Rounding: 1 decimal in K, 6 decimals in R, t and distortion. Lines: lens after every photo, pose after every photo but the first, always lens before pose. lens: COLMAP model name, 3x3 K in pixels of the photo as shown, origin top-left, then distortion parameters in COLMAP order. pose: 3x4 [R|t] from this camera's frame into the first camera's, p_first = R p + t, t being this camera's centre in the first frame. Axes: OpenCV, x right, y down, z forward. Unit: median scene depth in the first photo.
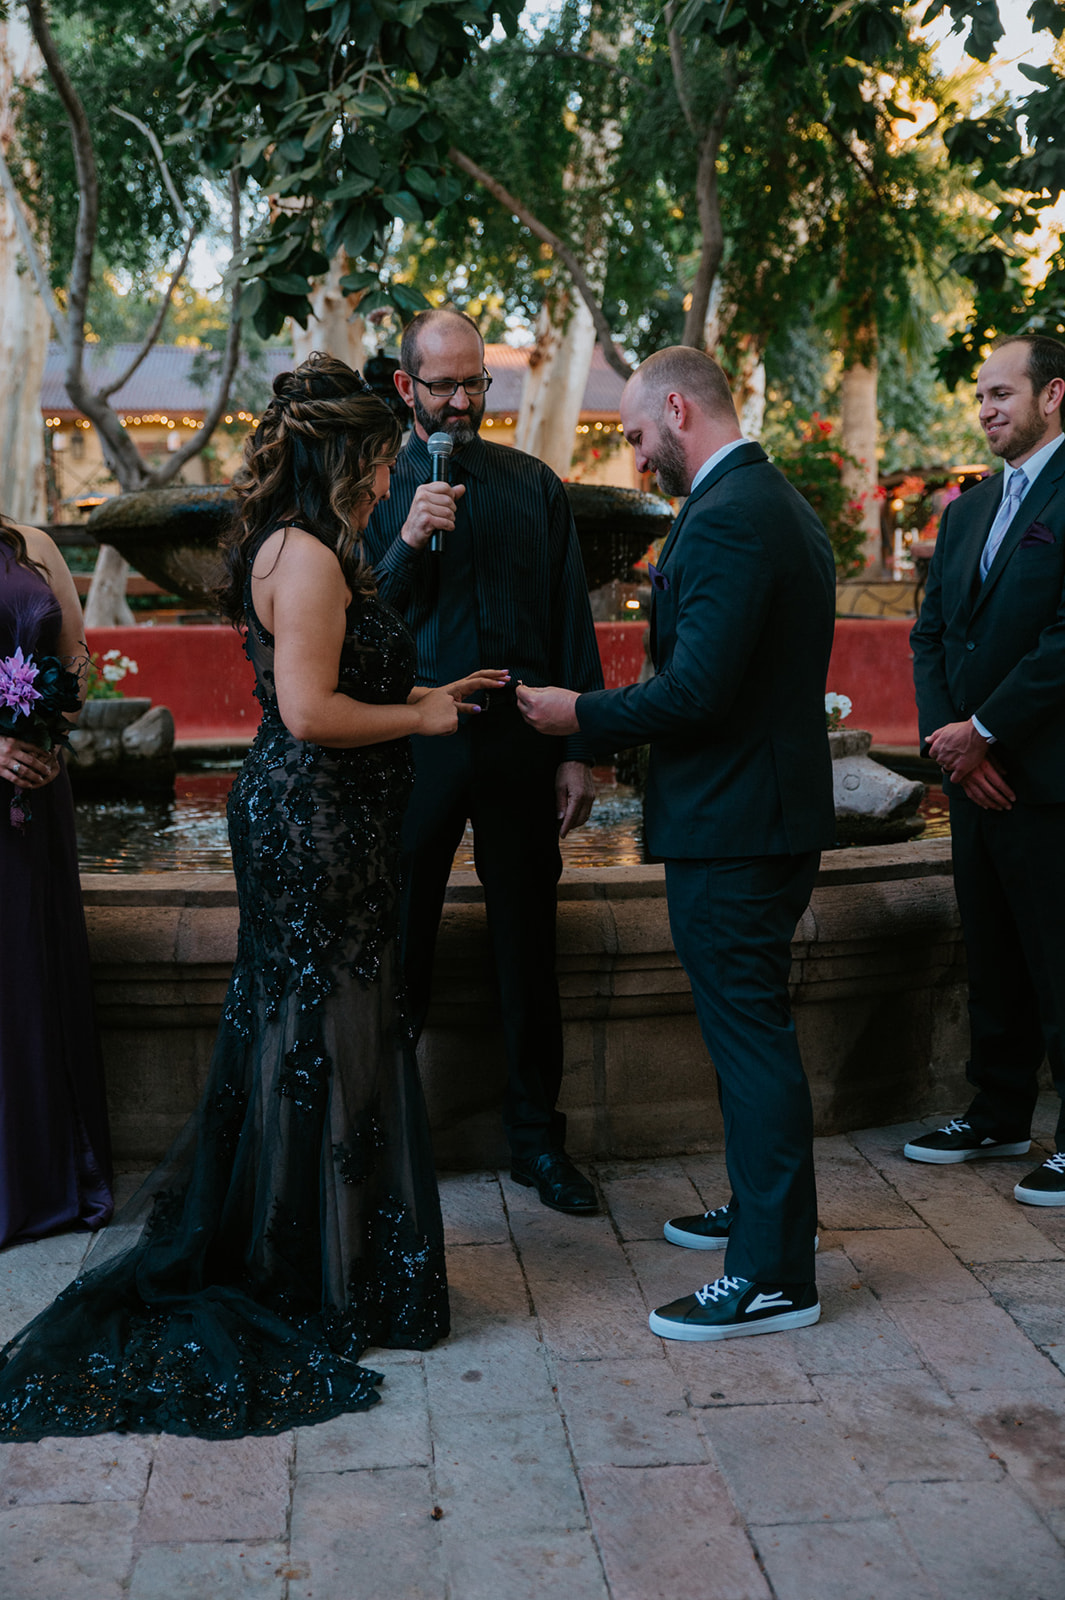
lens RADIAL K [[2193.3, 0, 540.1], [0, 2193.3, 809.2], [0, 0, 1]] dist [0.051880, 0.080822]
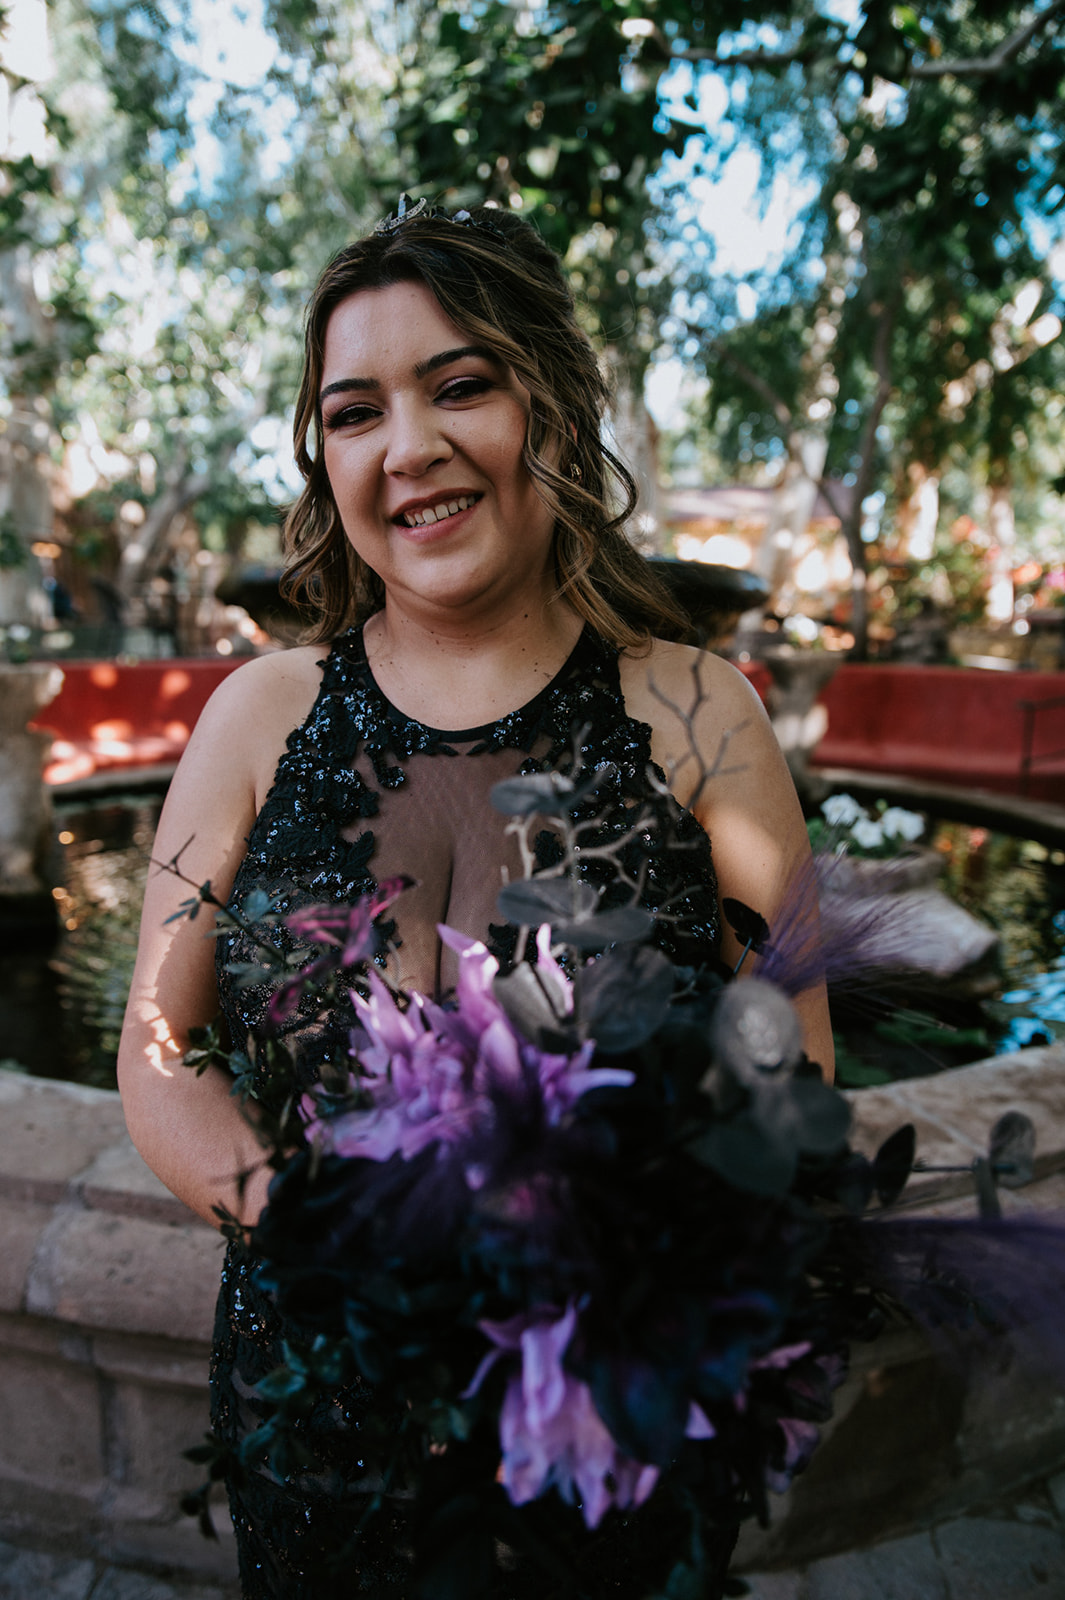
lens RADIAL K [[1197.1, 0, 481.8], [0, 1197.1, 820.5], [0, 0, 1]] dist [-0.144577, 0.111075]
pose [[0.963776, 0.055667, -0.260840, 0.043809], [-0.038397, 0.996748, 0.070850, -0.033090], [0.263935, -0.058268, 0.962779, 0.236017]]
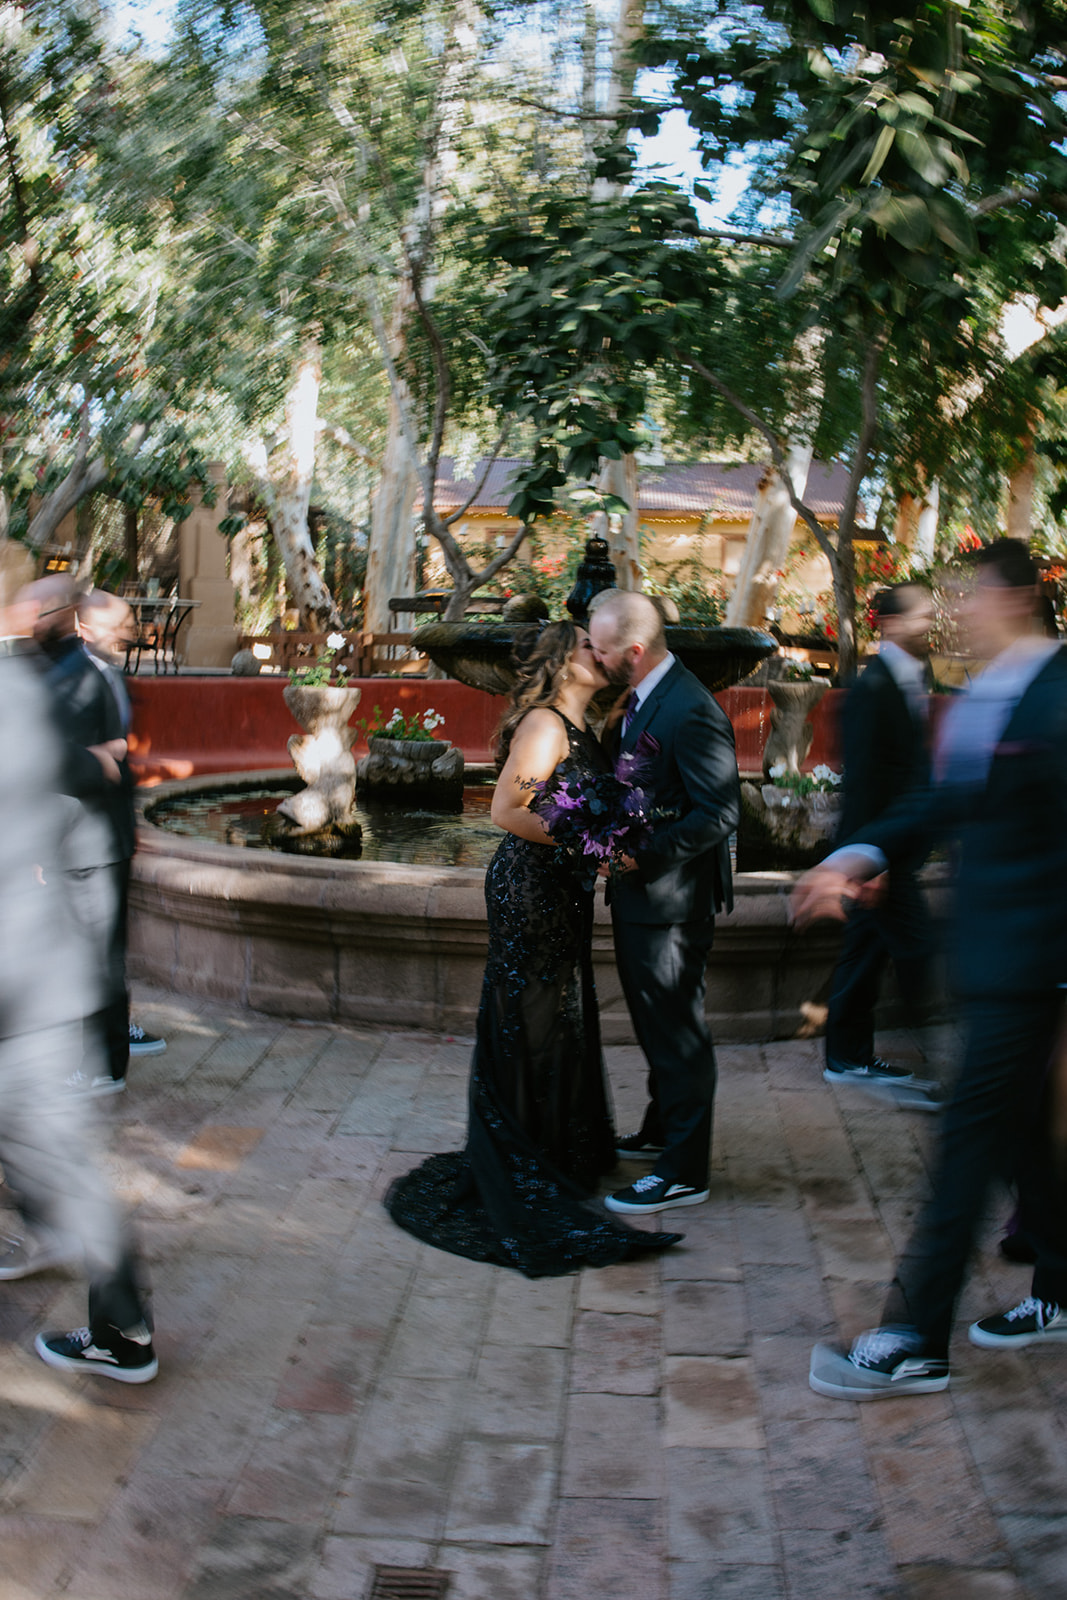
lens RADIAL K [[1663.6, 0, 503.3], [0, 1663.6, 823.2], [0, 0, 1]] dist [-0.095907, 0.014749]
pose [[0.984519, 0.049470, -0.168154, 0.039481], [-0.046147, 0.998656, 0.023612, -0.013675], [0.169096, -0.015487, 0.985478, -0.106517]]
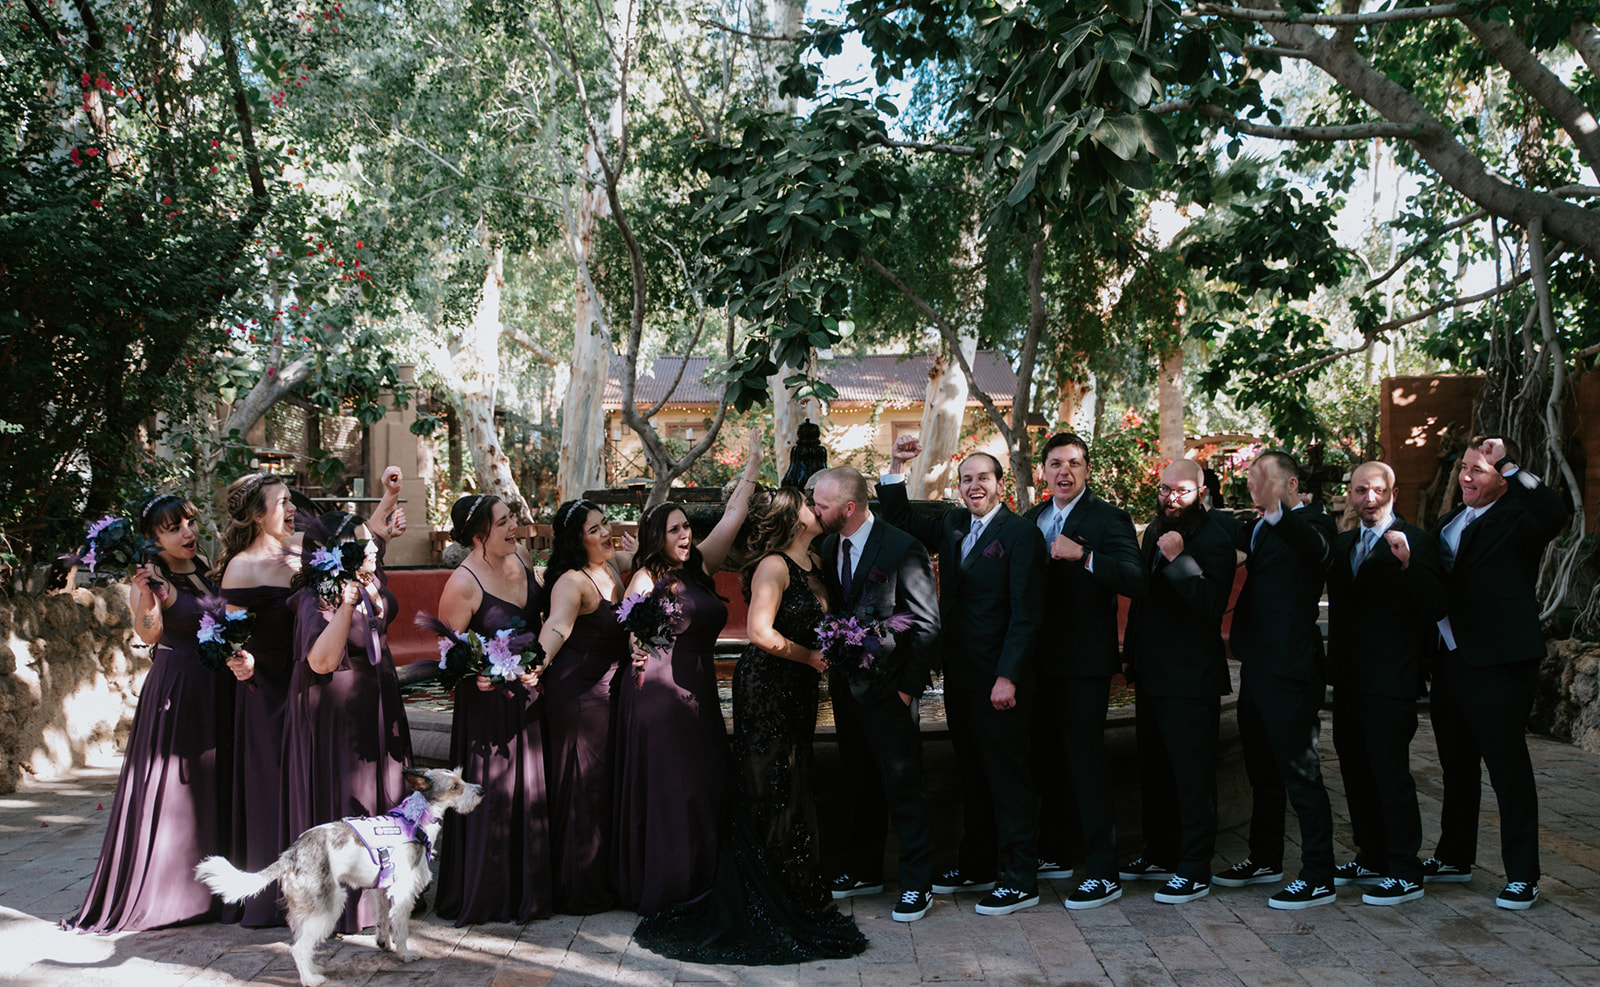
lens RADIAL K [[1631.5, 0, 826.2], [0, 1631.5, 550.2], [0, 0, 1]] dist [-0.074453, -0.000402]
pose [[0.996754, 0.000439, -0.080503, 0.024135], [-0.006626, 0.997039, -0.076605, -0.004987], [0.080231, 0.076890, 0.993806, -0.139189]]
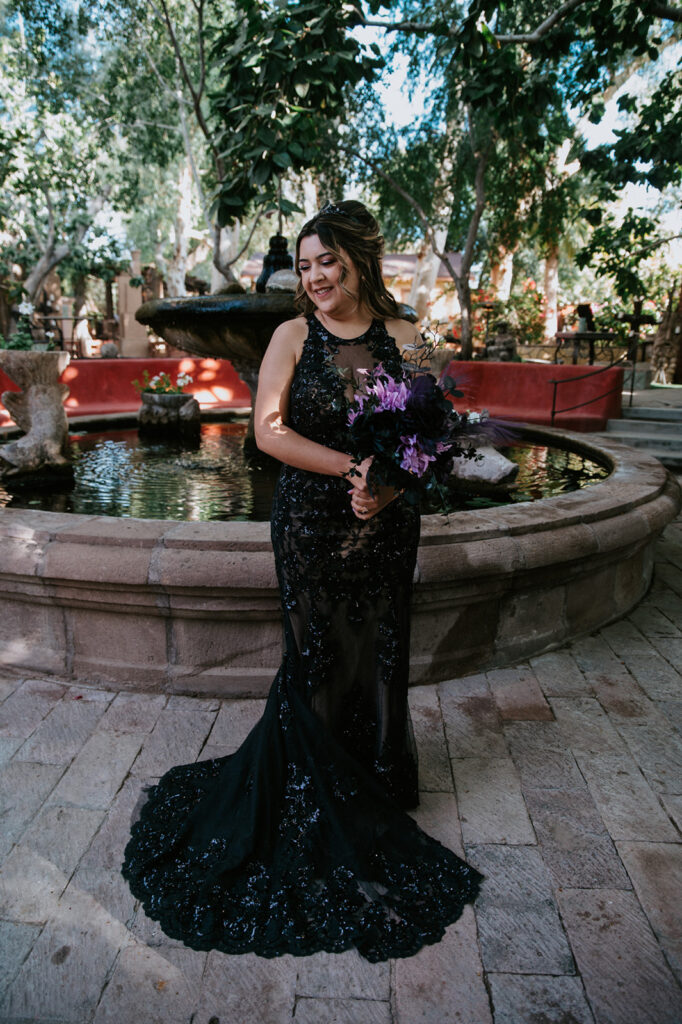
lens RADIAL K [[749.5, 0, 323.7], [0, 749.5, 529.0], [0, 0, 1]] dist [-0.142215, 0.092448]
pose [[0.988390, 0.054927, -0.141659, 0.045006], [-0.033477, 0.988183, 0.149577, -0.019981], [0.148201, -0.143098, 0.978550, 0.154978]]
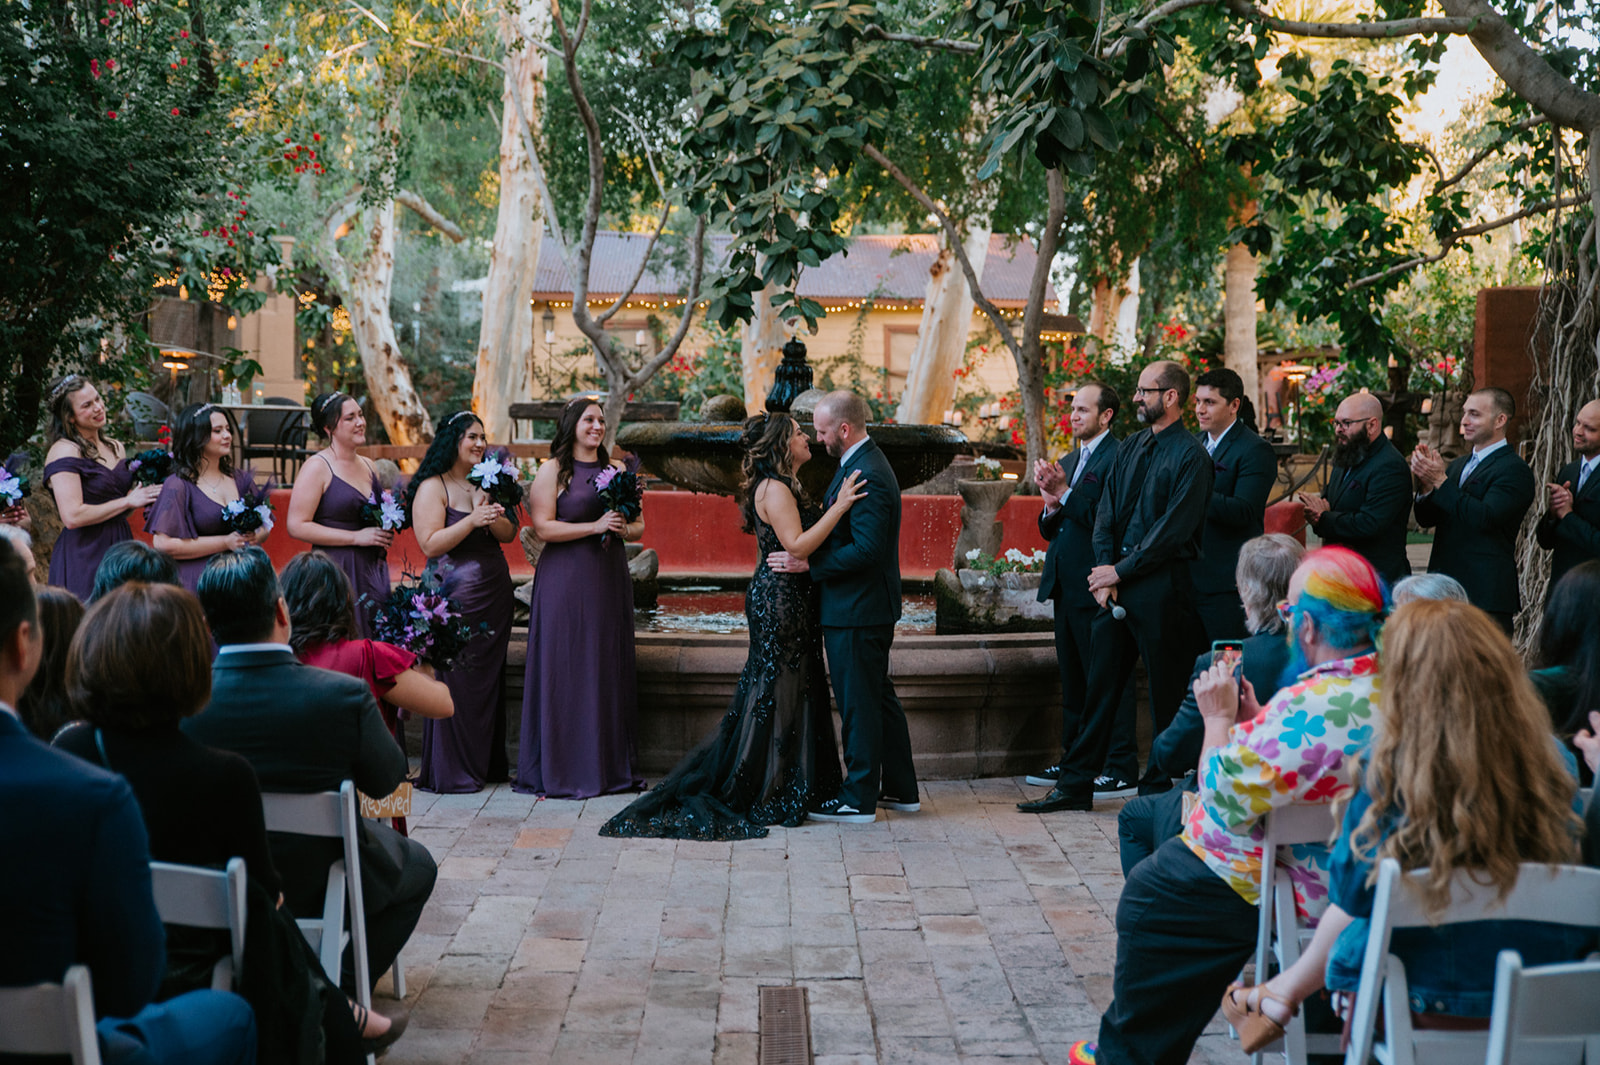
lens RADIAL K [[2193.3, 0, 798.7], [0, 2193.3, 556.3], [0, 0, 1]] dist [0.051880, 0.080822]
pose [[0.996675, 0.026493, -0.077059, 0.033848], [-0.030086, 0.998495, -0.045853, 0.016952], [0.075728, 0.048019, 0.995972, -0.343979]]
